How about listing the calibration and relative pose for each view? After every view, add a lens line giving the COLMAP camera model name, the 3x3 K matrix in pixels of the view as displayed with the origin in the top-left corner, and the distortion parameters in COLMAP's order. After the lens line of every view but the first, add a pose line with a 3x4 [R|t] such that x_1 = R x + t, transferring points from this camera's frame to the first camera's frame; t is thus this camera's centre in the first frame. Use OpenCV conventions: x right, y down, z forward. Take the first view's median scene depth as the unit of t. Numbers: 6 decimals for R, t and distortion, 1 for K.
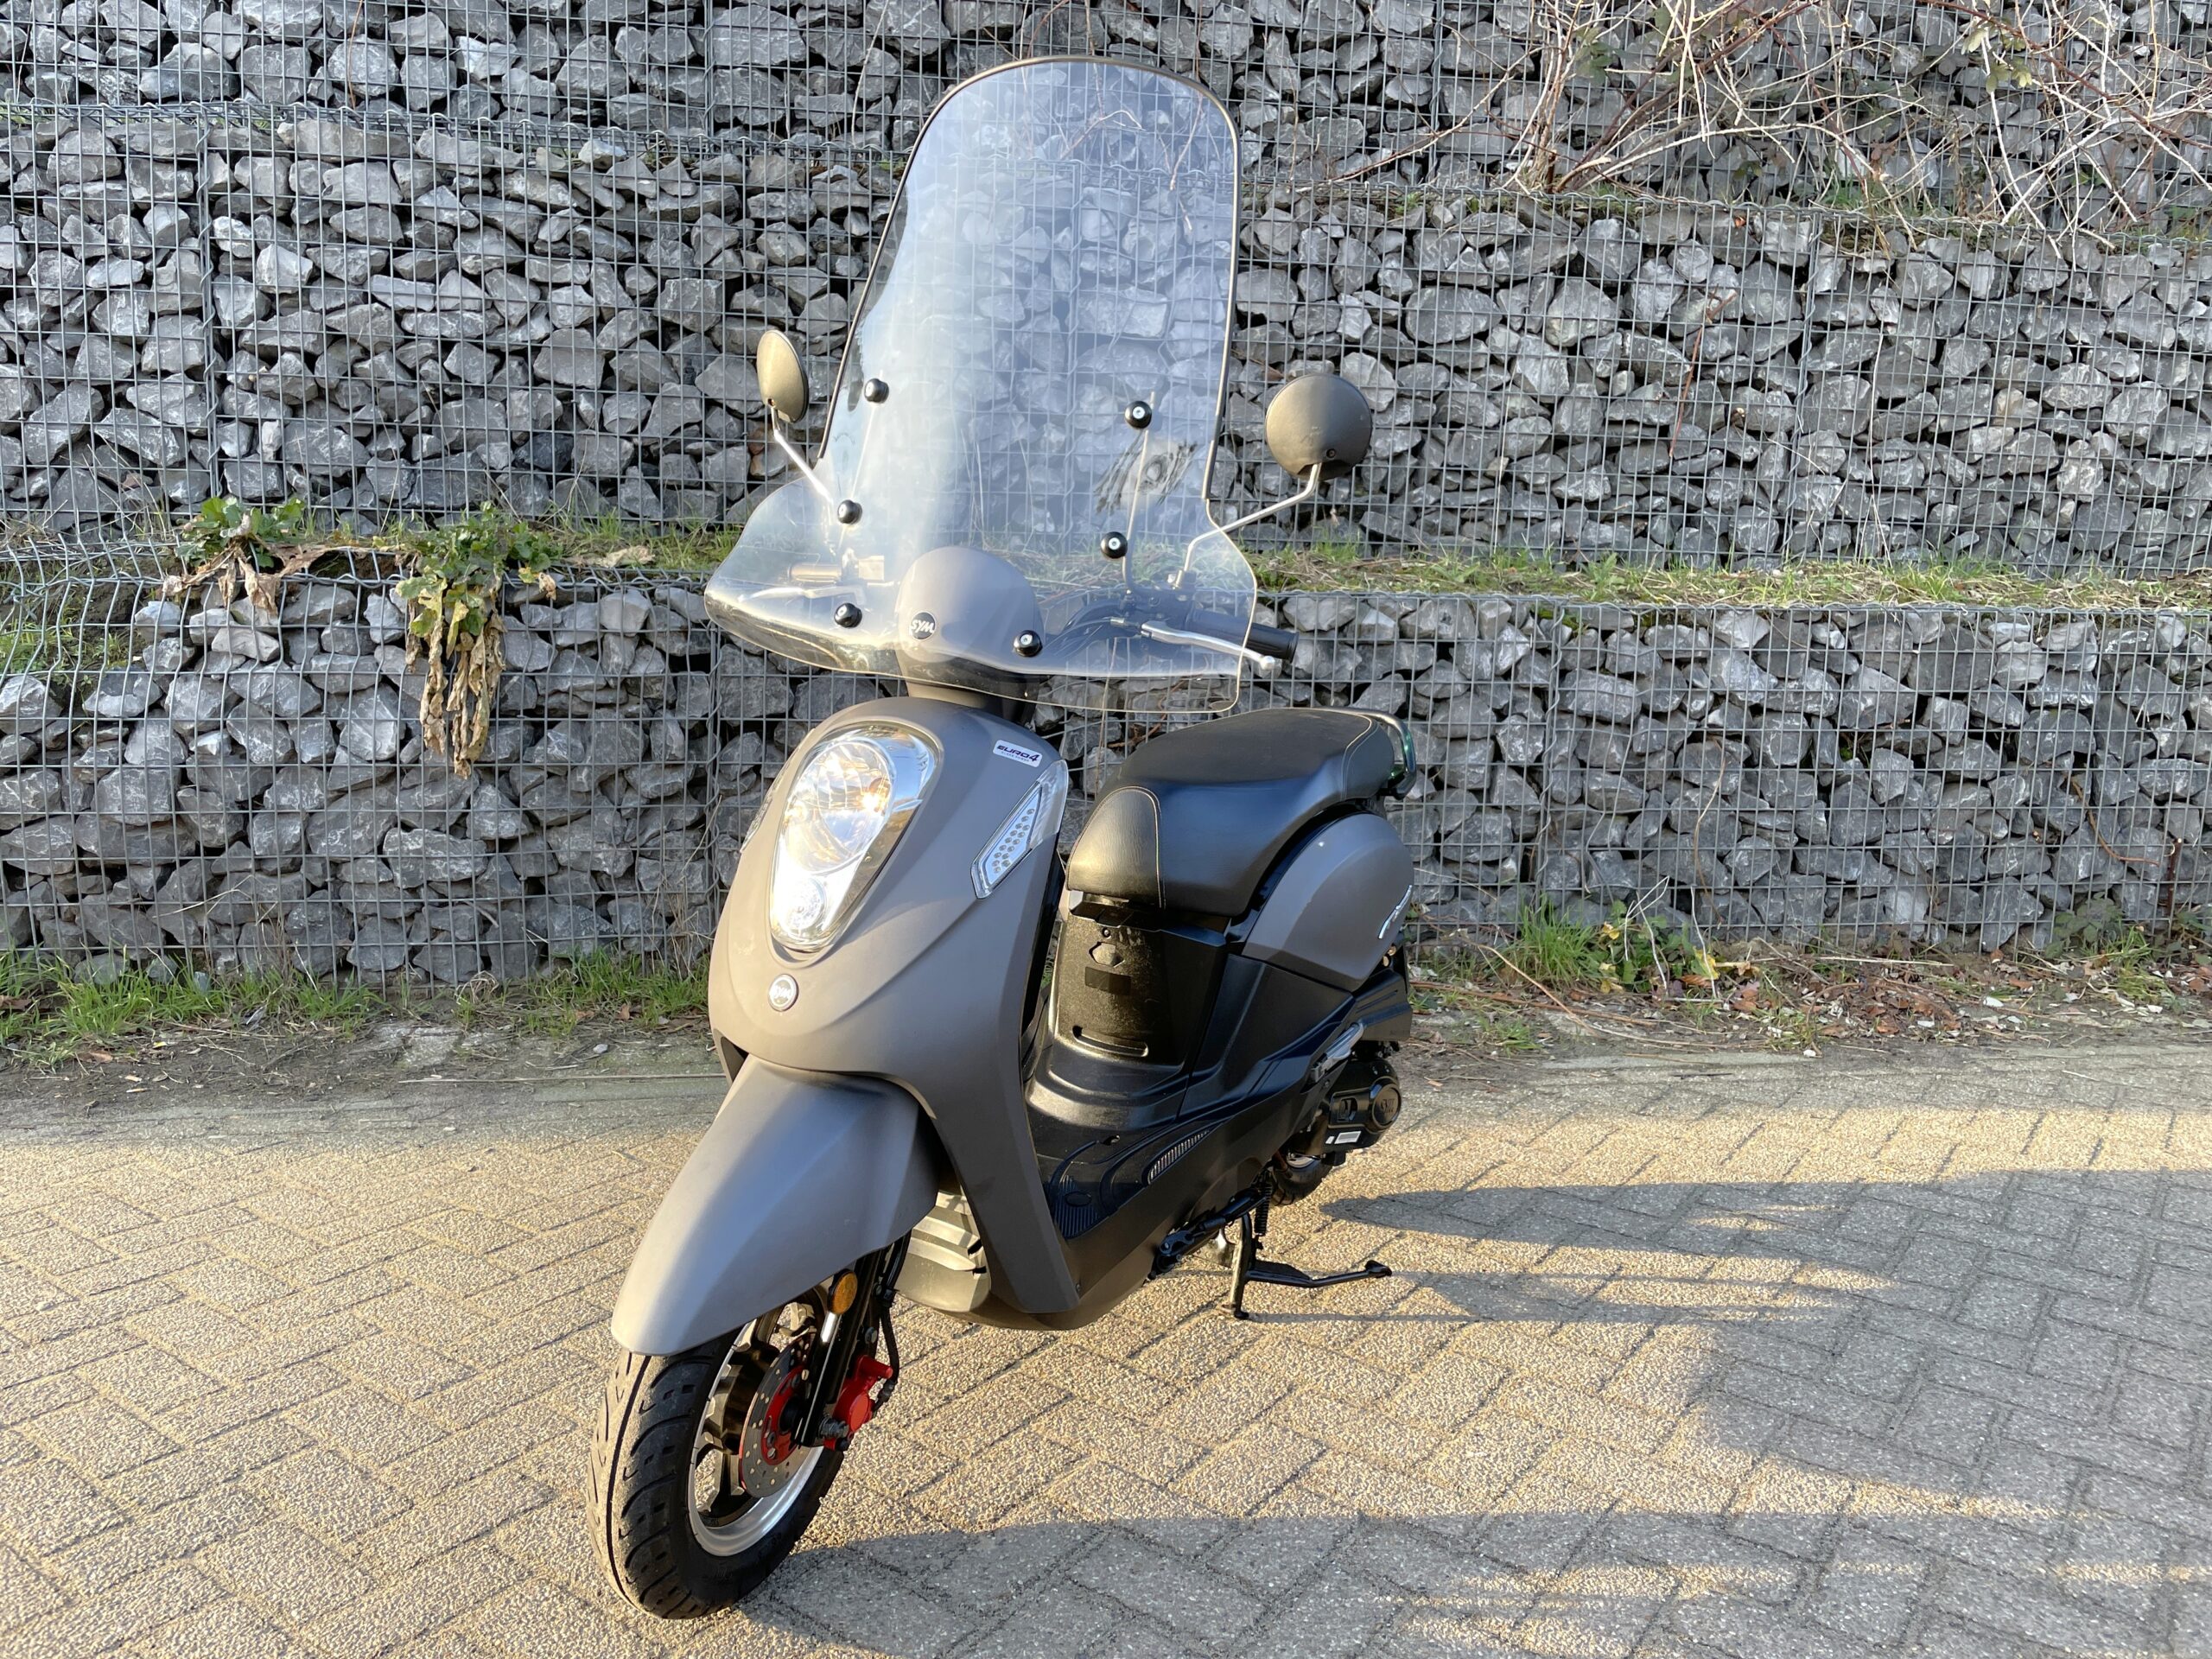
lens RADIAL K [[1687.4, 0, 1100.1], [0, 1687.4, 802.6], [0, 0, 1]] dist [0.088377, -0.120003]
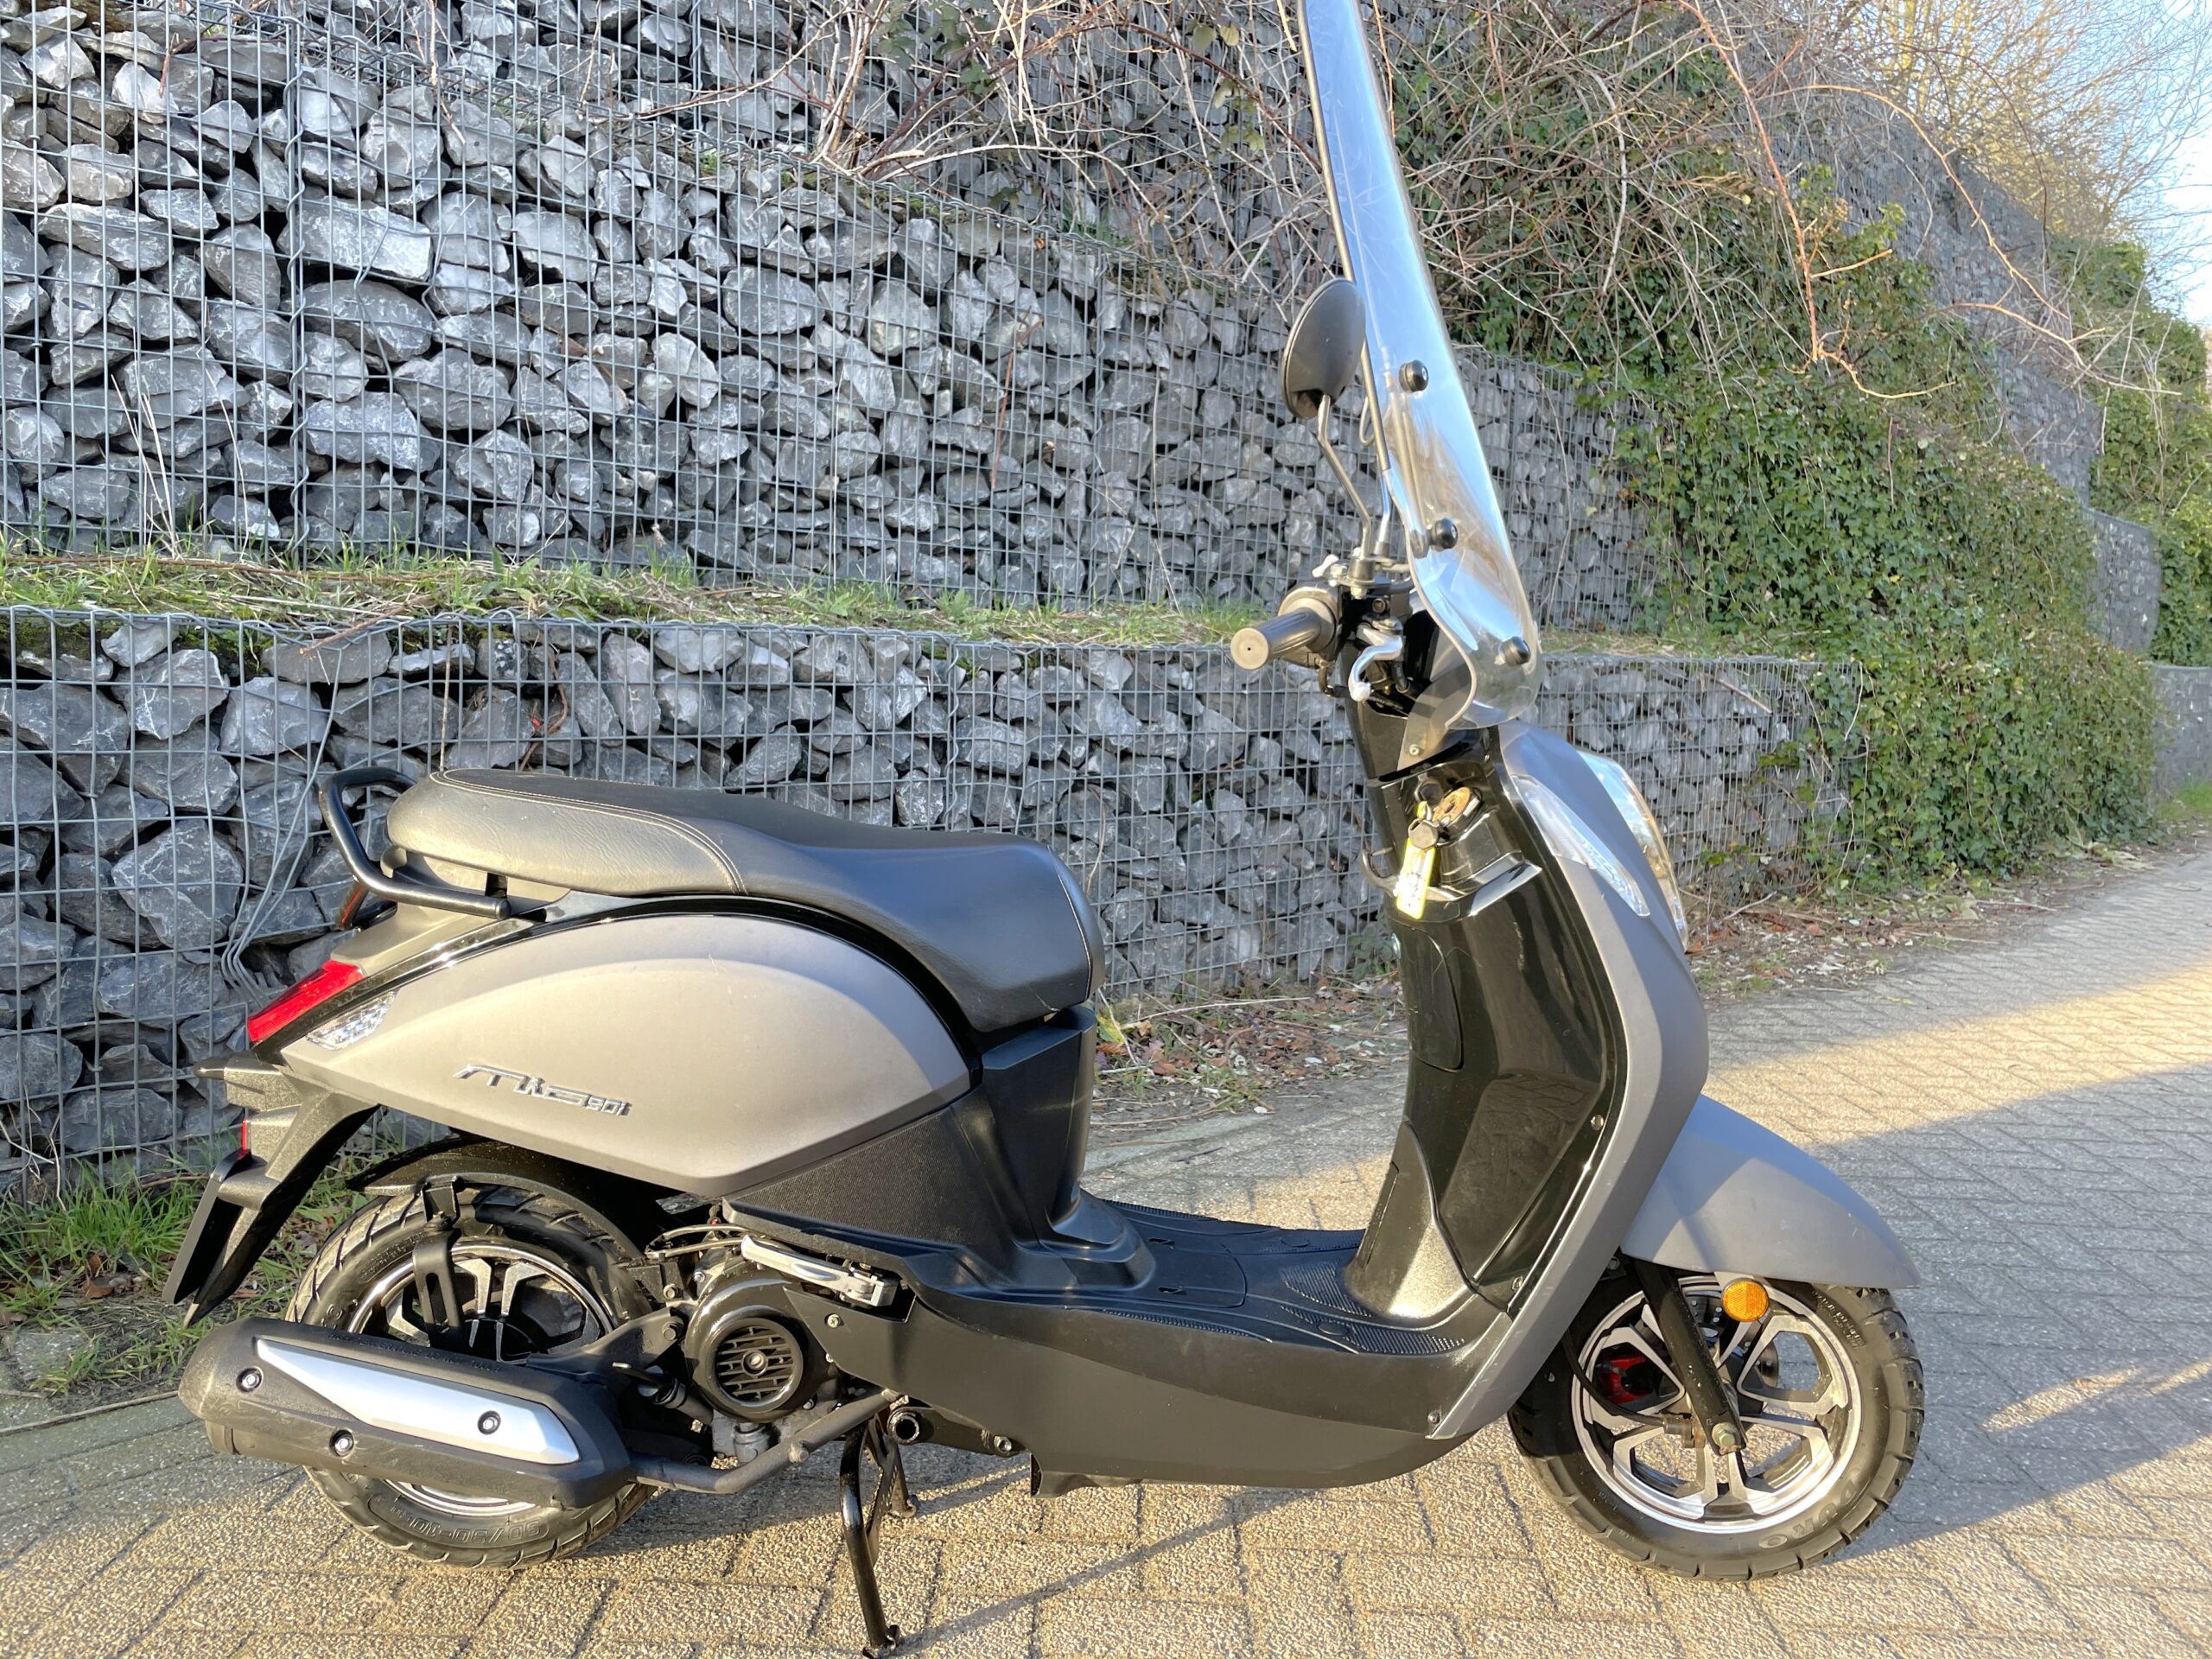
lens RADIAL K [[1678.7, 0, 1115.5], [0, 1678.7, 811.3], [0, 0, 1]] dist [0.088355, -0.122792]
pose [[0.818259, -0.056979, 0.572018, -0.152554], [0.075811, 0.997080, -0.009127, -0.014538], [-0.569828, 0.050833, 0.820190, 0.229996]]
